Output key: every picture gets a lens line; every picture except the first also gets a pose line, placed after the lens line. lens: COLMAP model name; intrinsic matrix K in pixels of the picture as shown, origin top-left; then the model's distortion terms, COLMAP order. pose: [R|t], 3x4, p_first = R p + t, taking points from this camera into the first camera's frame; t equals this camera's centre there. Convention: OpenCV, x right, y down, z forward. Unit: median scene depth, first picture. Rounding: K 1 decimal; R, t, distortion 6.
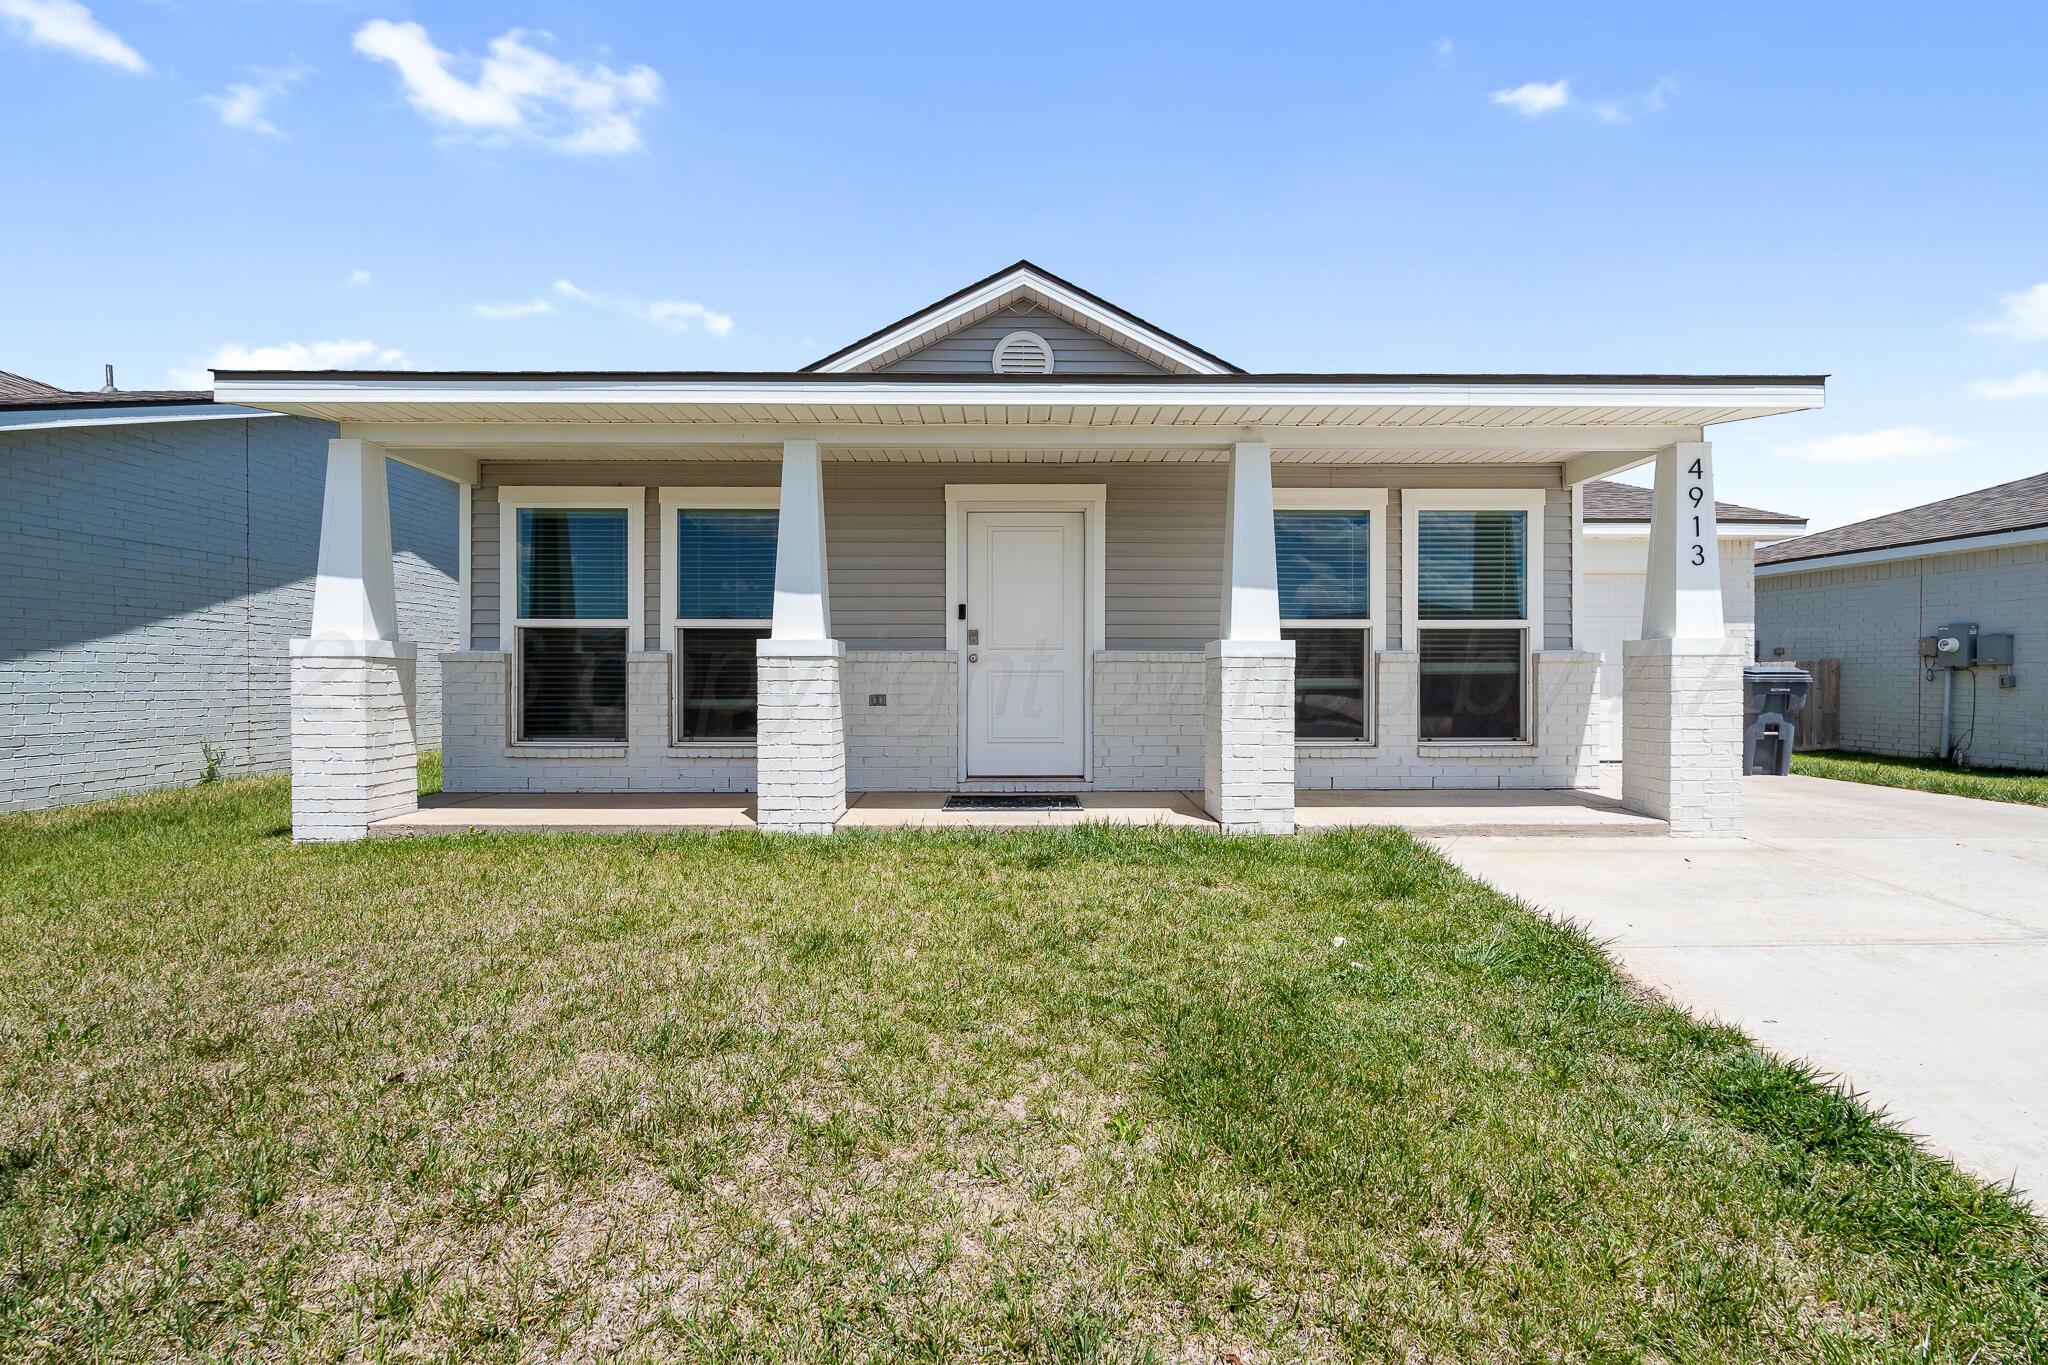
lens RADIAL K [[907.5, 0, 1026.0], [0, 907.5, 679.9], [0, 0, 1]] dist [-0.003020, 0.000002]
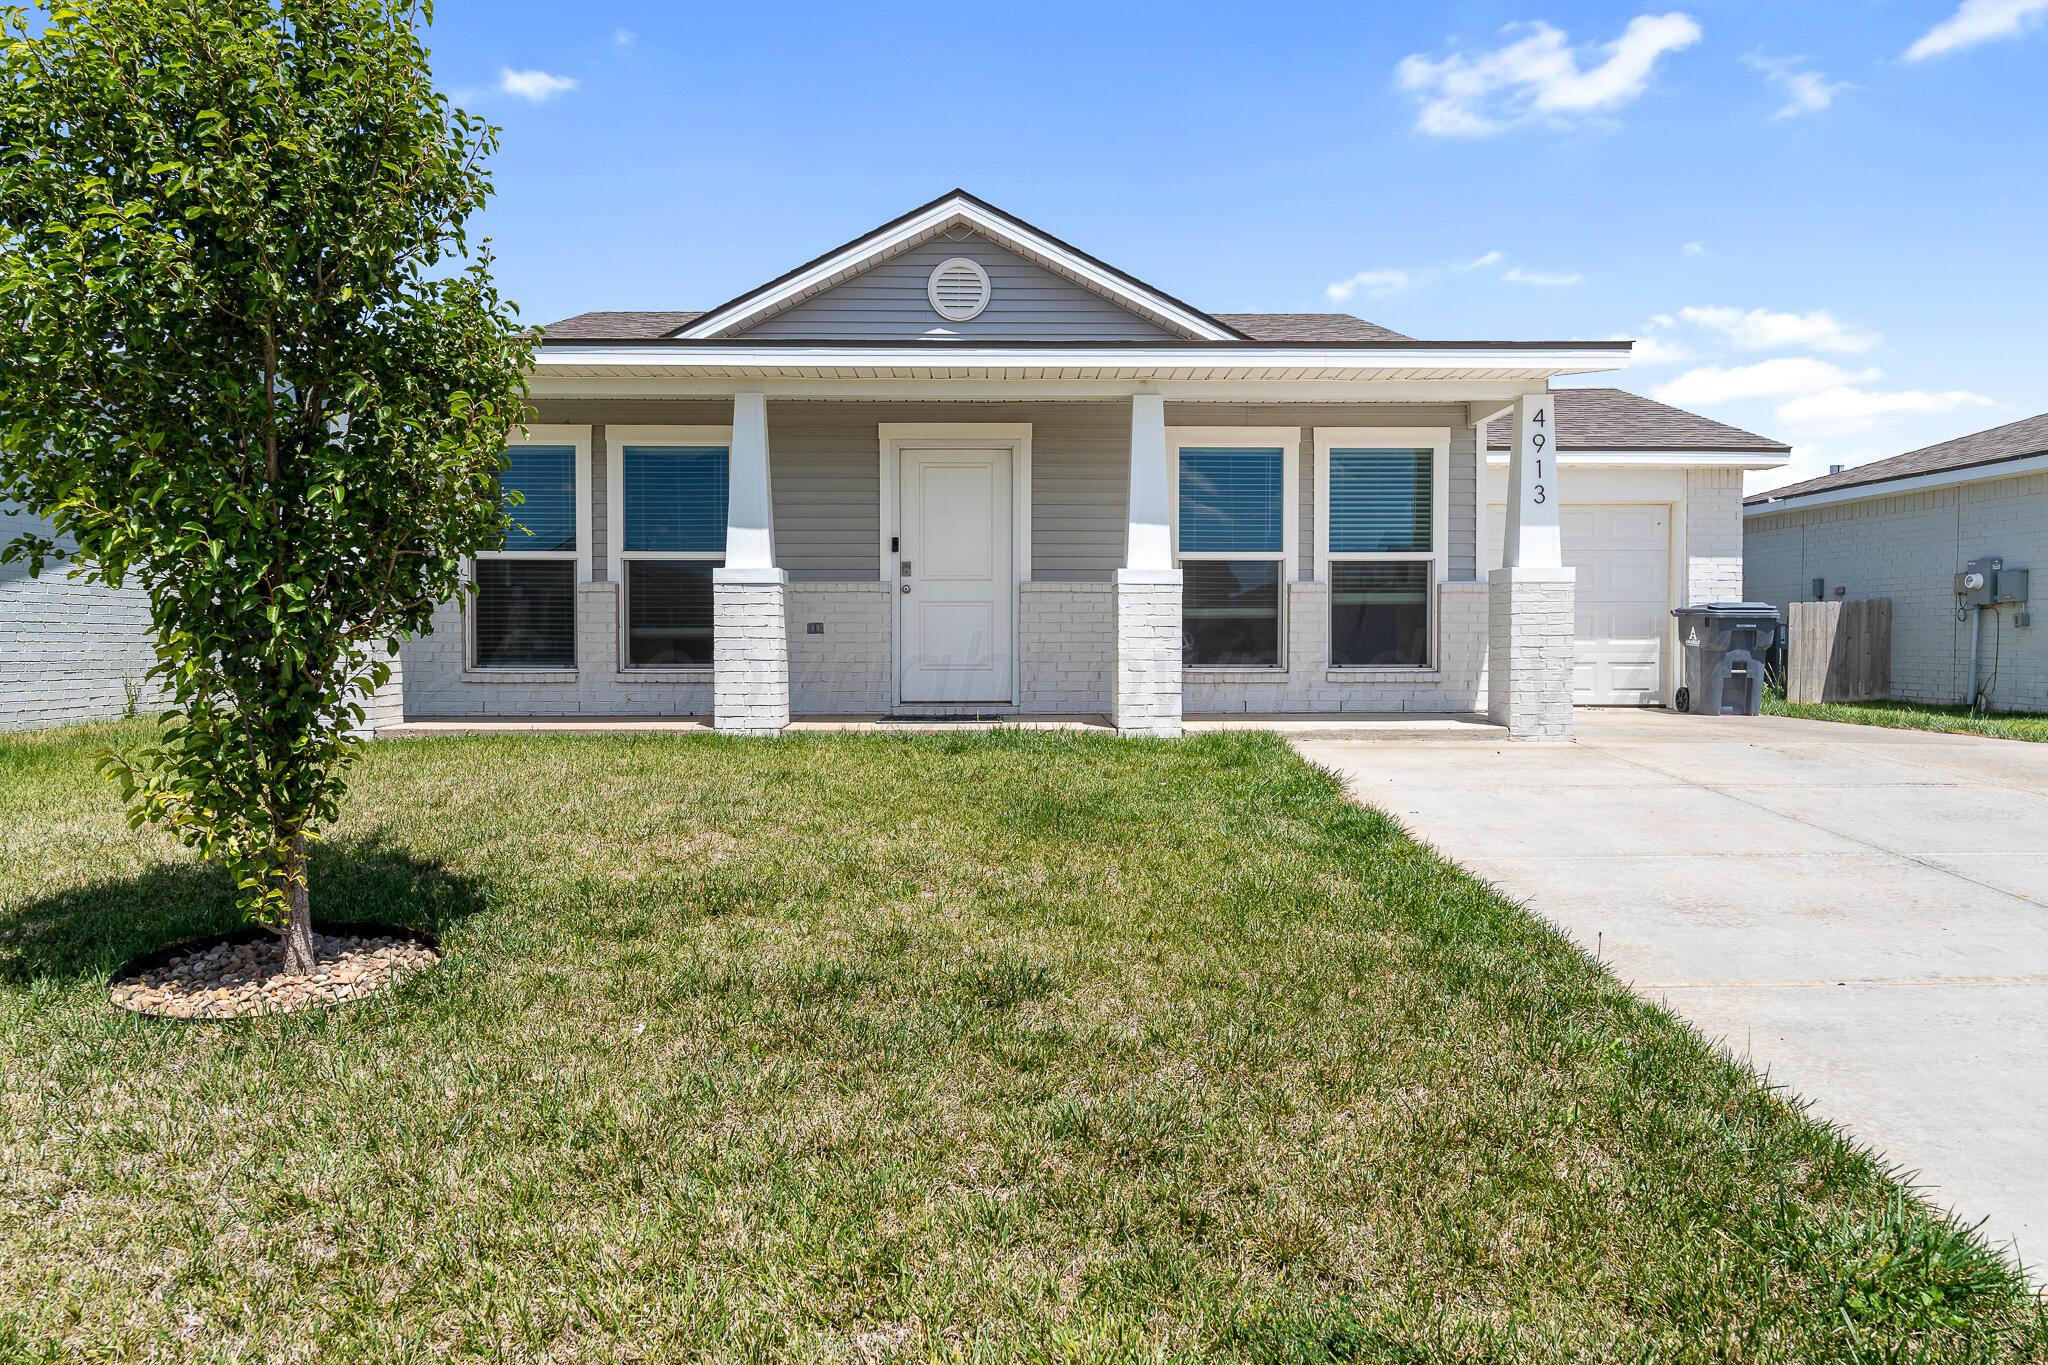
lens RADIAL K [[1349.3, 0, 1023.8], [0, 1349.3, 677.6], [0, 0, 1]] dist [0.003622, -0.002804]
pose [[0.999945, -0.000538, 0.010482, 0.061886], [0.000306, 0.999756, 0.022104, 0.044348], [-0.010492, -0.022100, 0.999701, -0.565528]]
